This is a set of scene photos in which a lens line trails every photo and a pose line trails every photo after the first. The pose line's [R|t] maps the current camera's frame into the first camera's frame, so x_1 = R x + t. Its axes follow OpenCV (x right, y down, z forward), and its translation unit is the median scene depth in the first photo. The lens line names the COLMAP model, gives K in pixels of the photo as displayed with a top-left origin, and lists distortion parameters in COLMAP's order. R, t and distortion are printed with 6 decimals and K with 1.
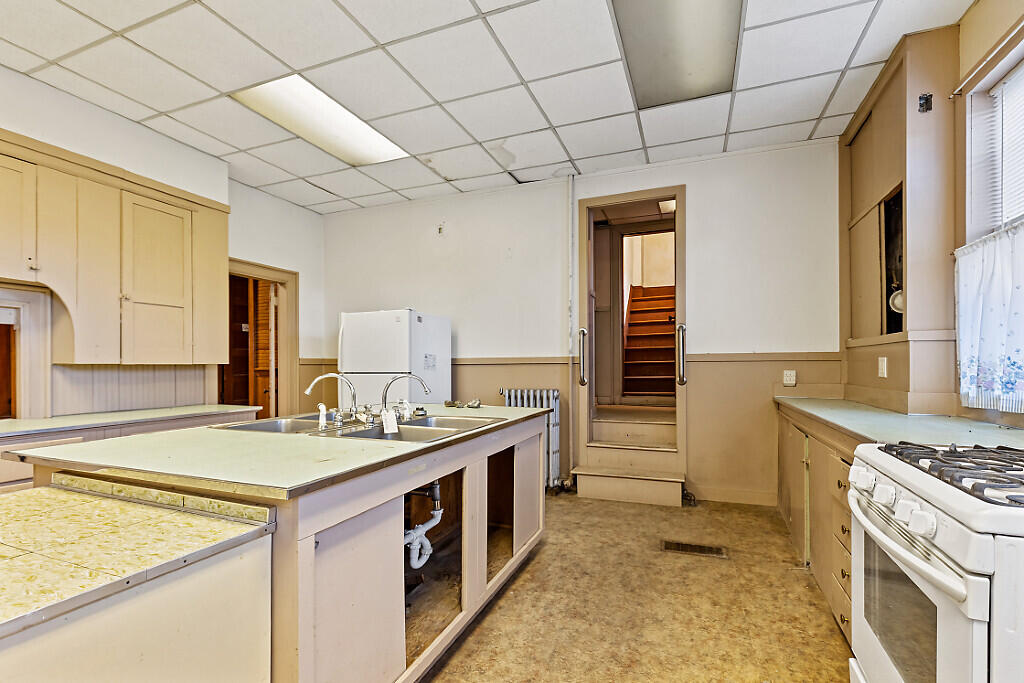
lens RADIAL K [[463.6, 0, 518.3], [0, 463.6, 358.6], [0, 0, 1]] dist [0.000796, -0.000494]
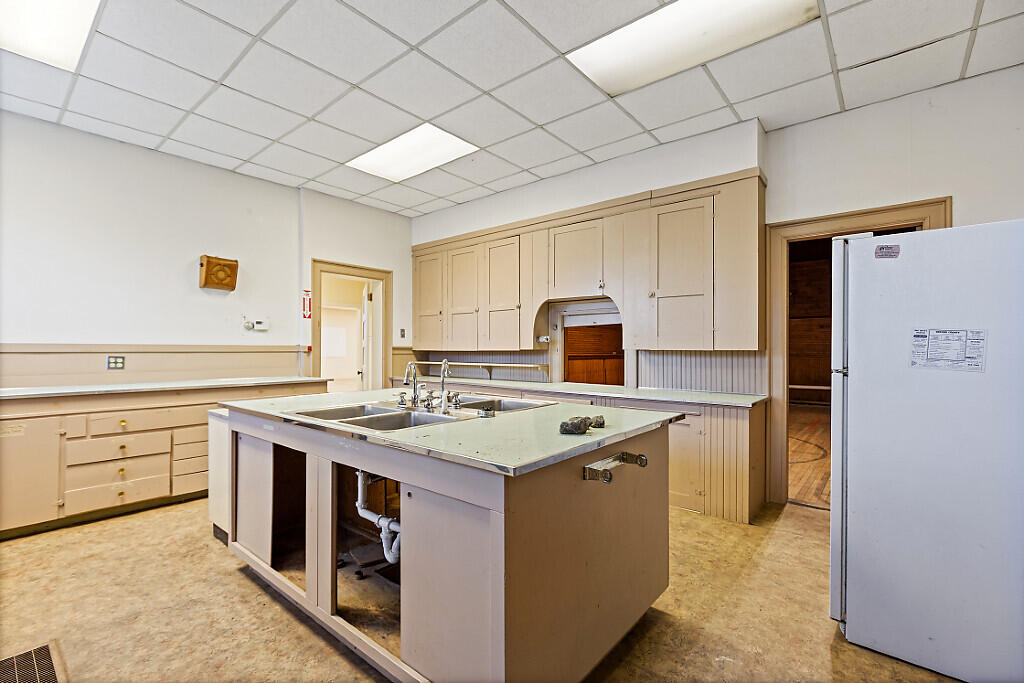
lens RADIAL K [[463.6, 0, 515.0], [0, 463.6, 344.6], [0, 0, 1]] dist [0.000796, -0.000494]
pose [[-0.316615, -0.006133, -0.948534, 0.438764], [0.008853, 0.999916, -0.009420, 0.007072], [0.948513, -0.011379, -0.316534, 1.097153]]
